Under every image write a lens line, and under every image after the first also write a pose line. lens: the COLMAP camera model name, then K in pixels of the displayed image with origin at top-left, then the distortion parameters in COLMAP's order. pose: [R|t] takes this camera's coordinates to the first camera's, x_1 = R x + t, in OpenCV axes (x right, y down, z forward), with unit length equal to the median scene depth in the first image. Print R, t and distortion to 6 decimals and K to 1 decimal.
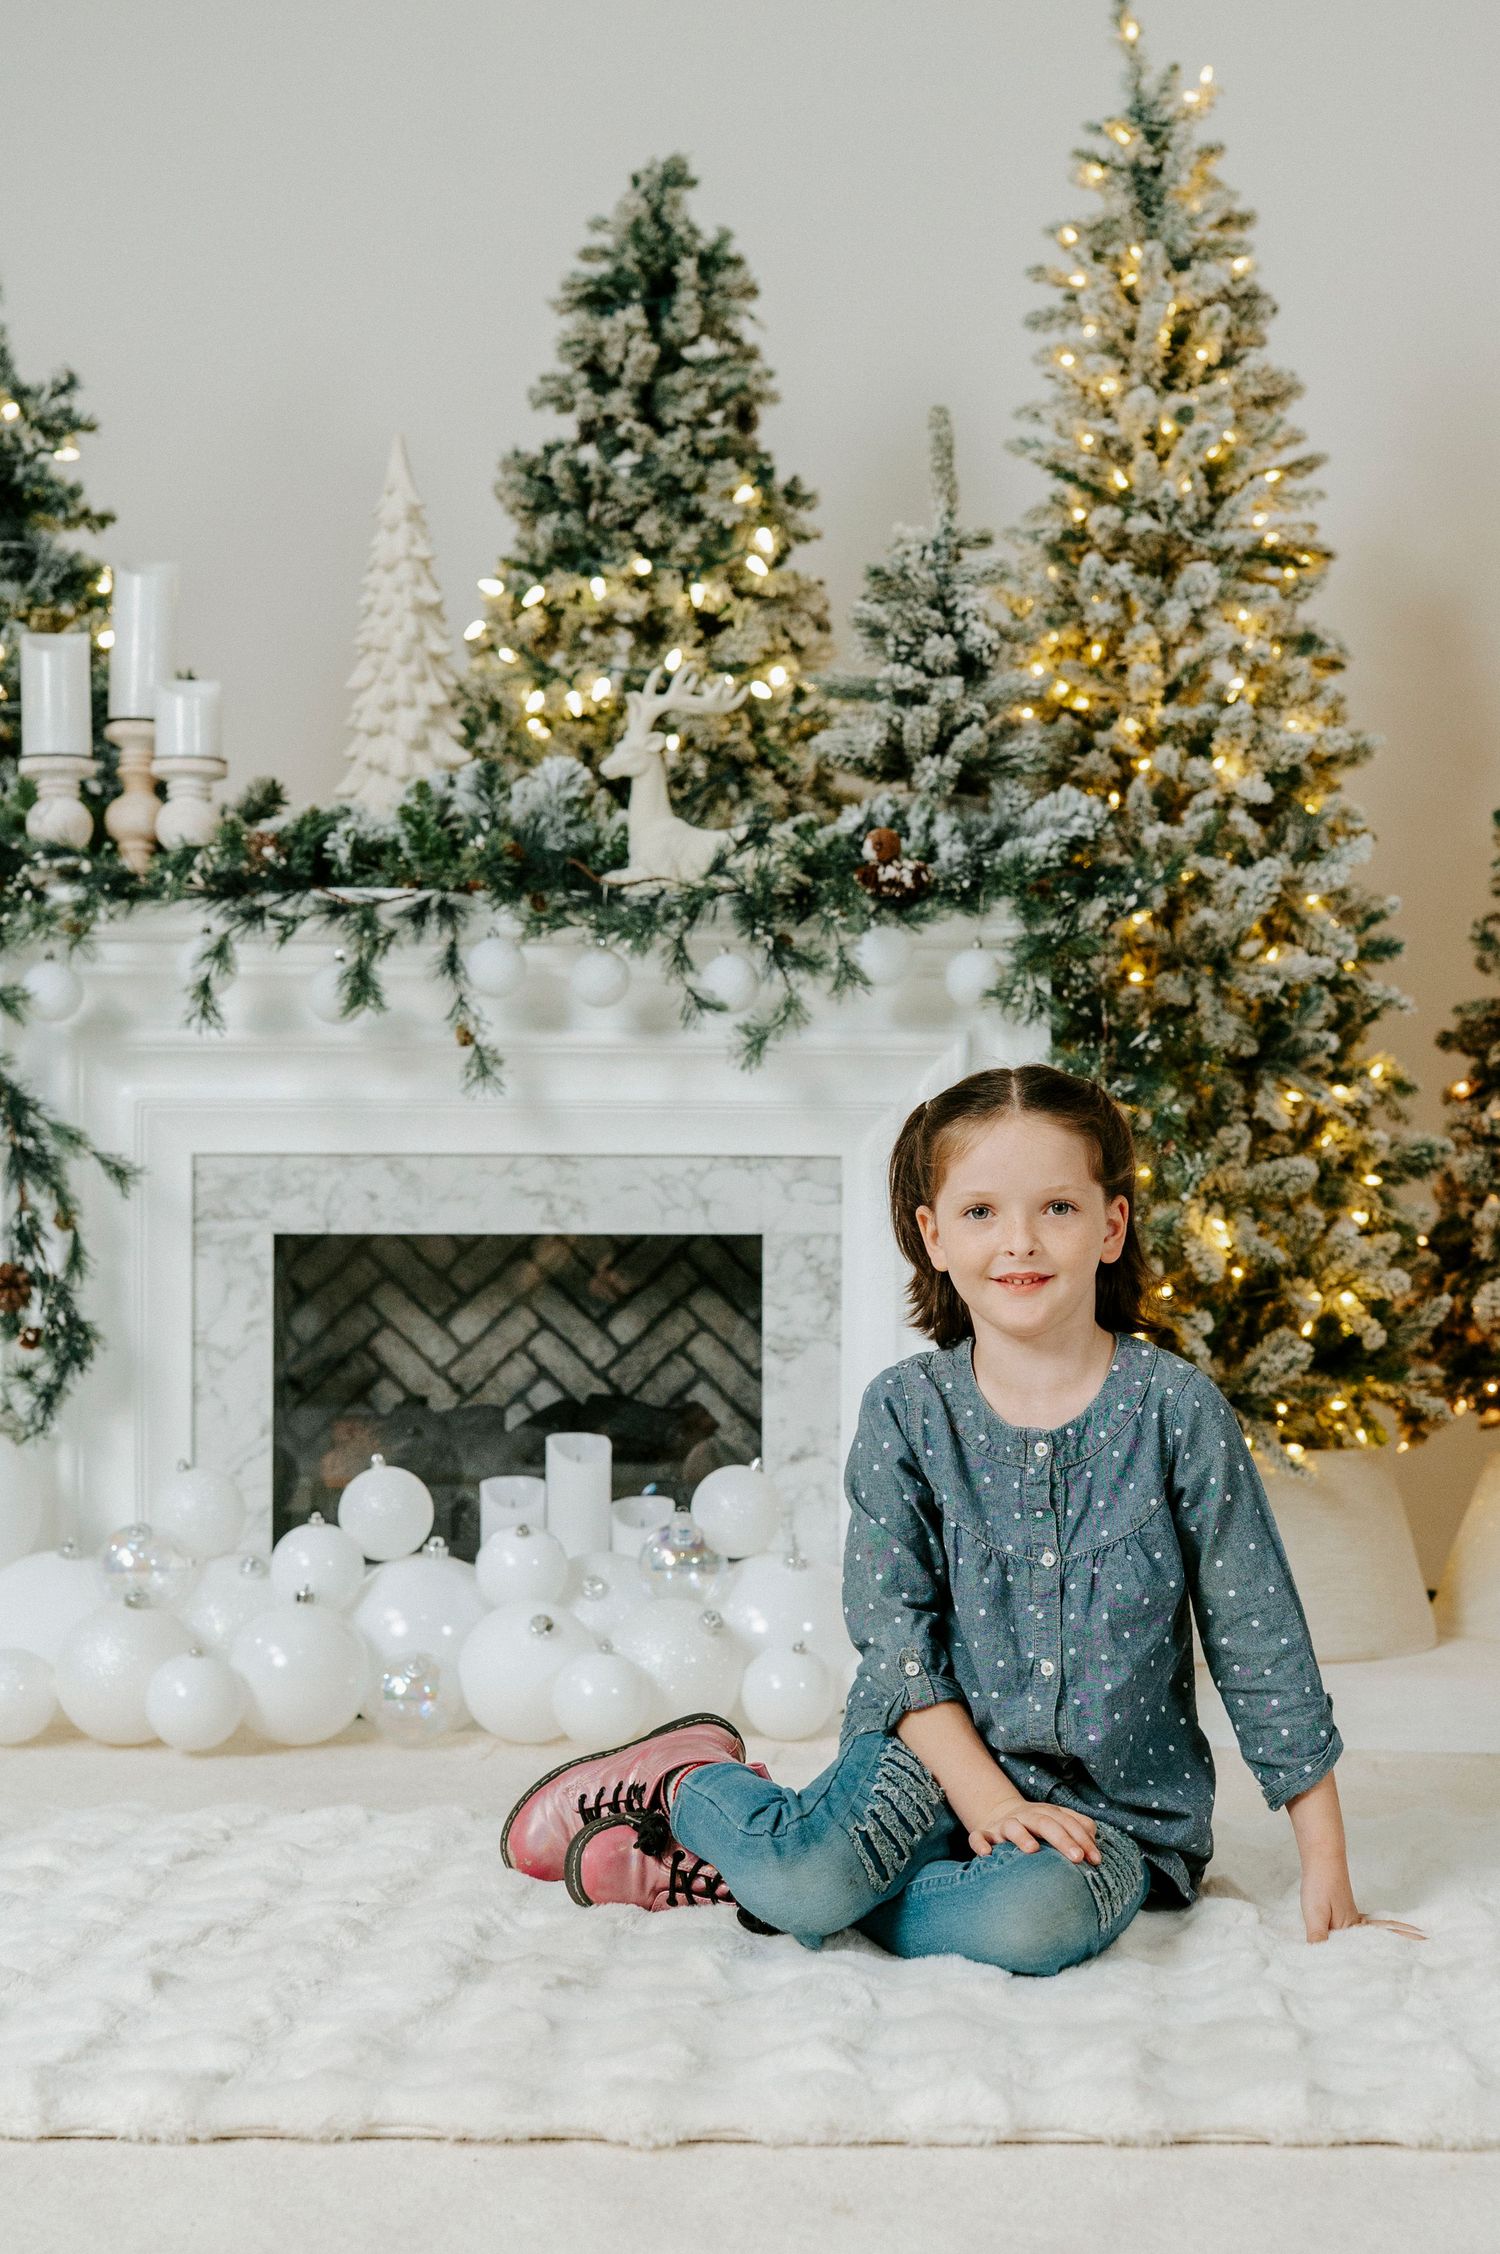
lens RADIAL K [[2872.9, 0, 852.9], [0, 2872.9, 1232.6], [0, 0, 1]] dist [0.006331, -0.016632]
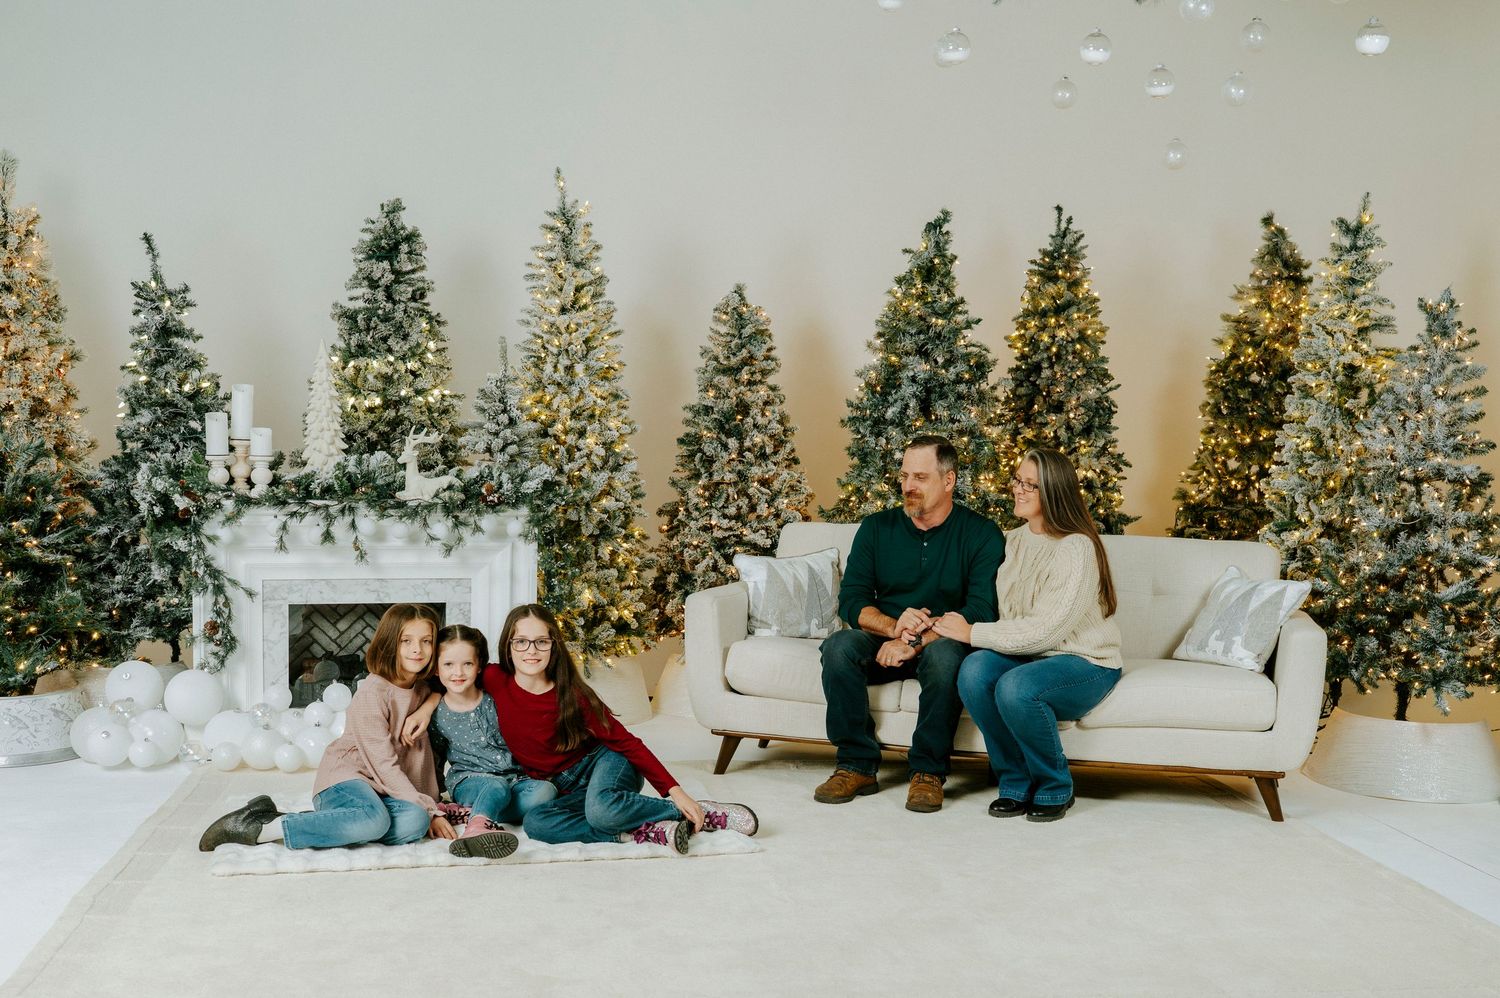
lens RADIAL K [[1680.6, 0, 772.4], [0, 1680.6, 585.1], [0, 0, 1]] dist [0.001553, -0.010110]
pose [[0.966211, -0.002173, 0.257744, -0.147878], [-0.027958, 0.993181, 0.113179, -0.219147], [-0.256232, -0.116560, 0.959562, -0.806561]]
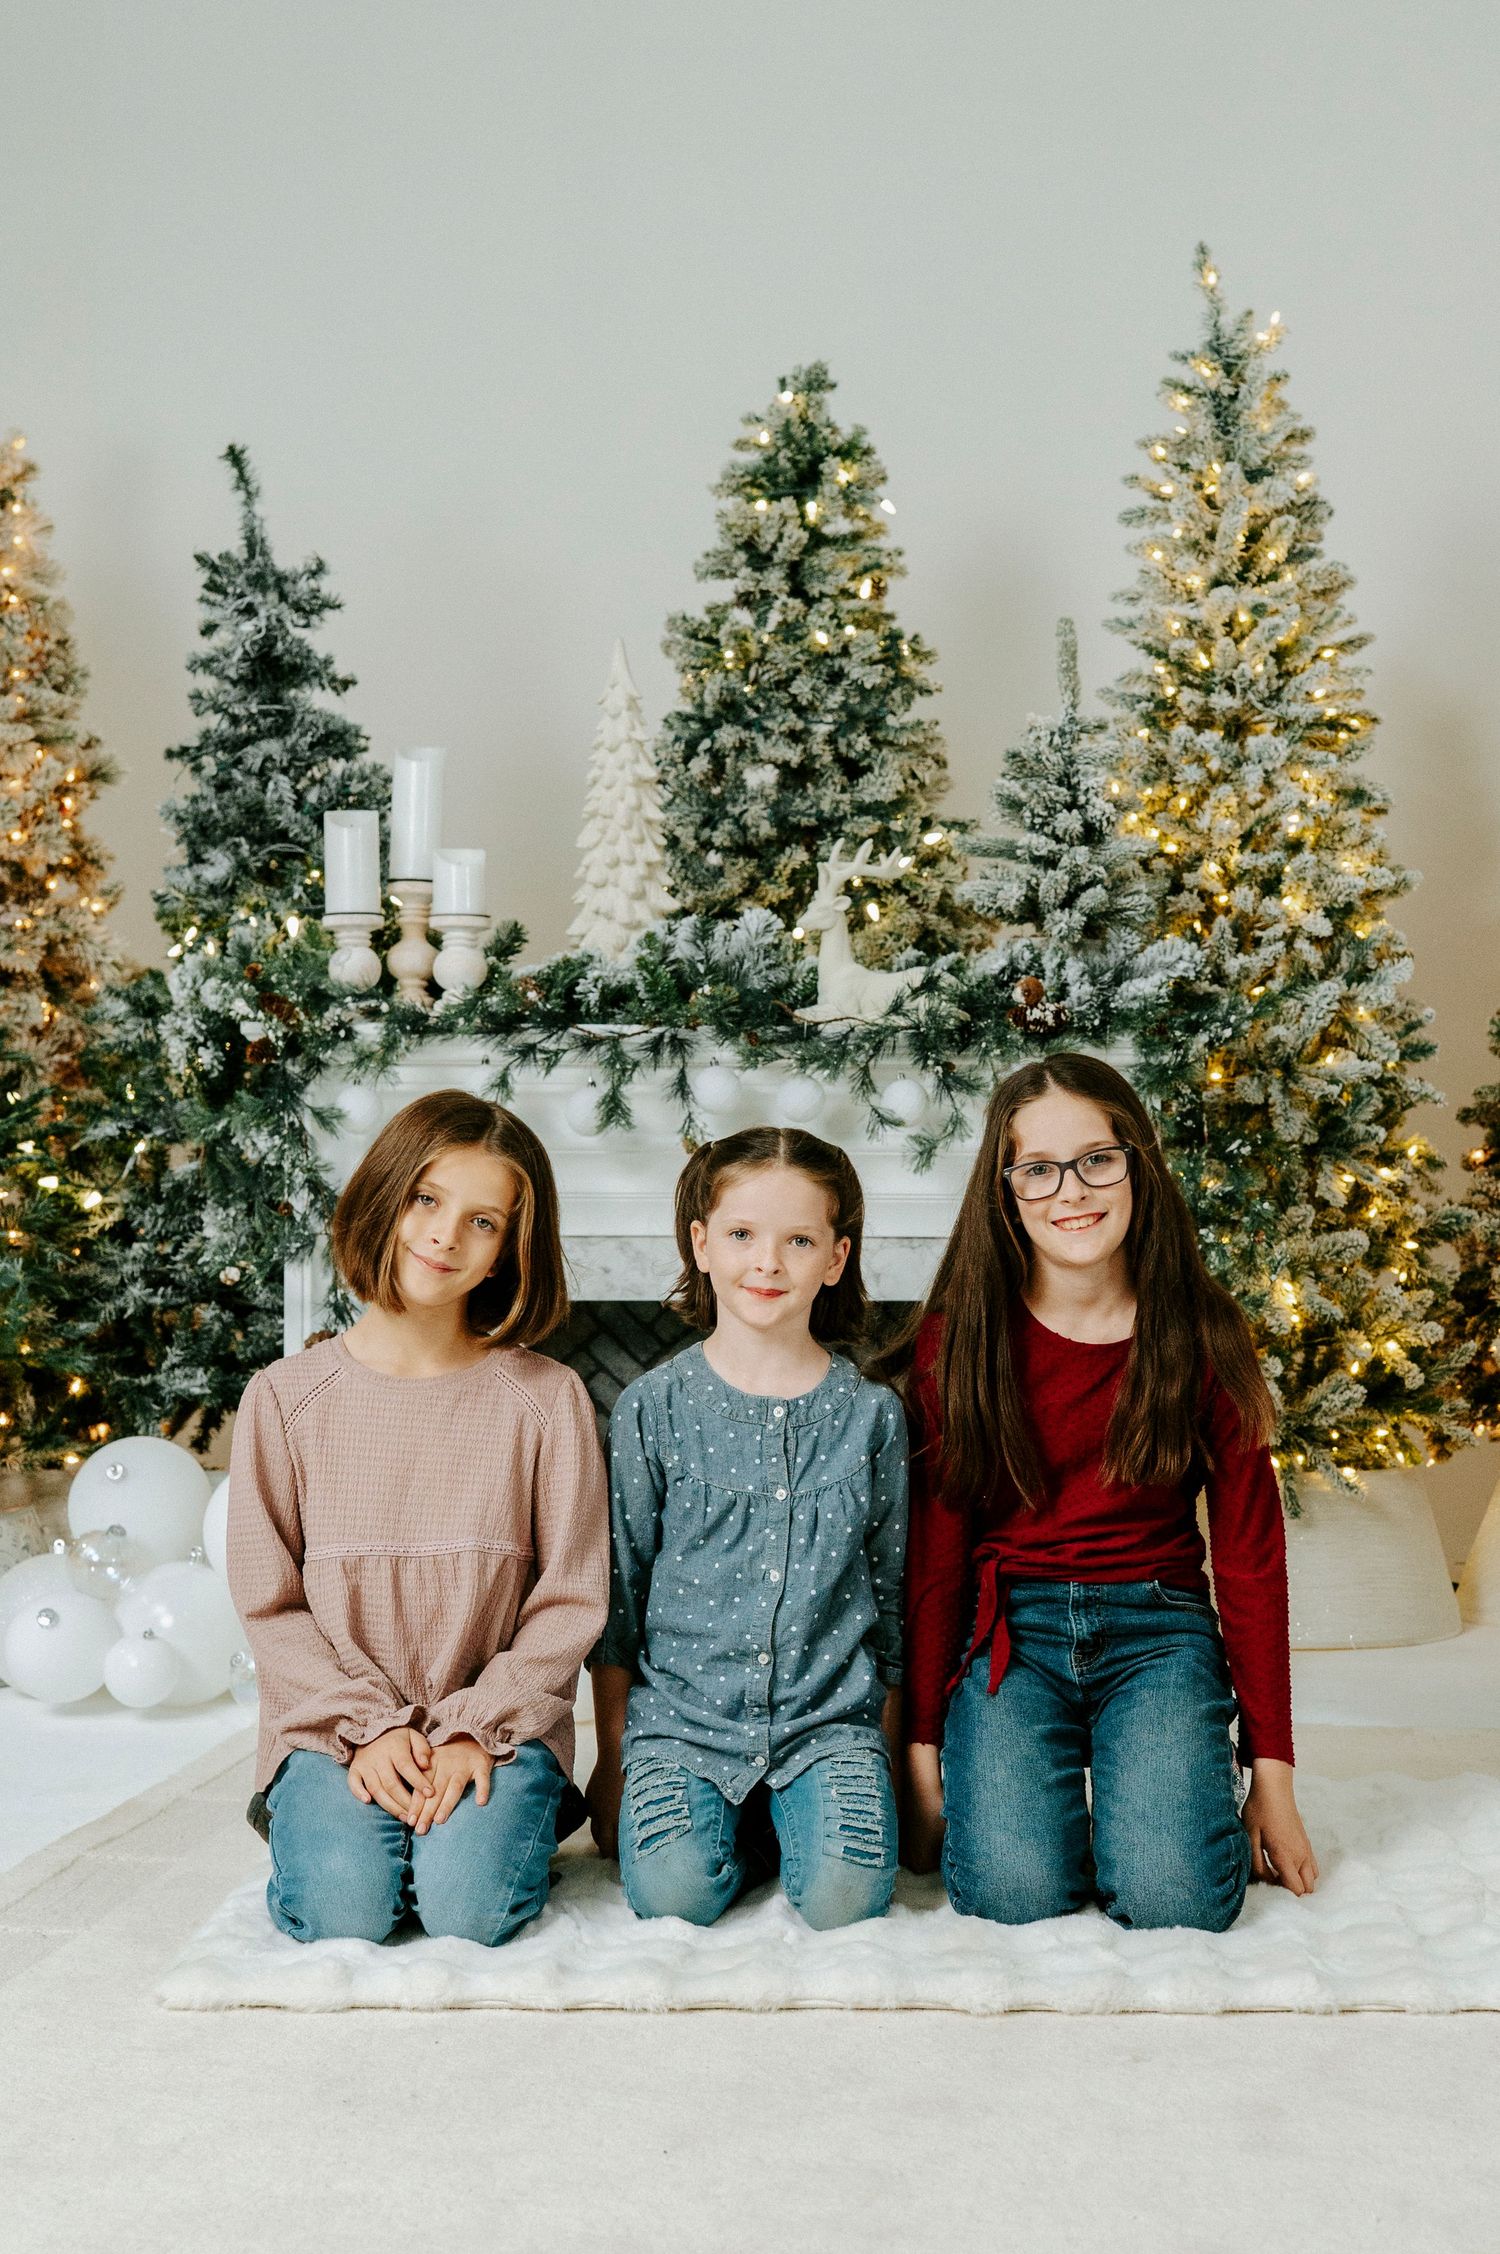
lens RADIAL K [[2912.2, 0, 848.4], [0, 2912.2, 1190.9], [0, 0, 1]] dist [0.002310, -0.018514]
pose [[0.999834, 0.002839, 0.017996, -0.078023], [-0.002985, 0.999963, 0.008100, -0.051242], [-0.017973, -0.008152, 0.999805, -0.217852]]
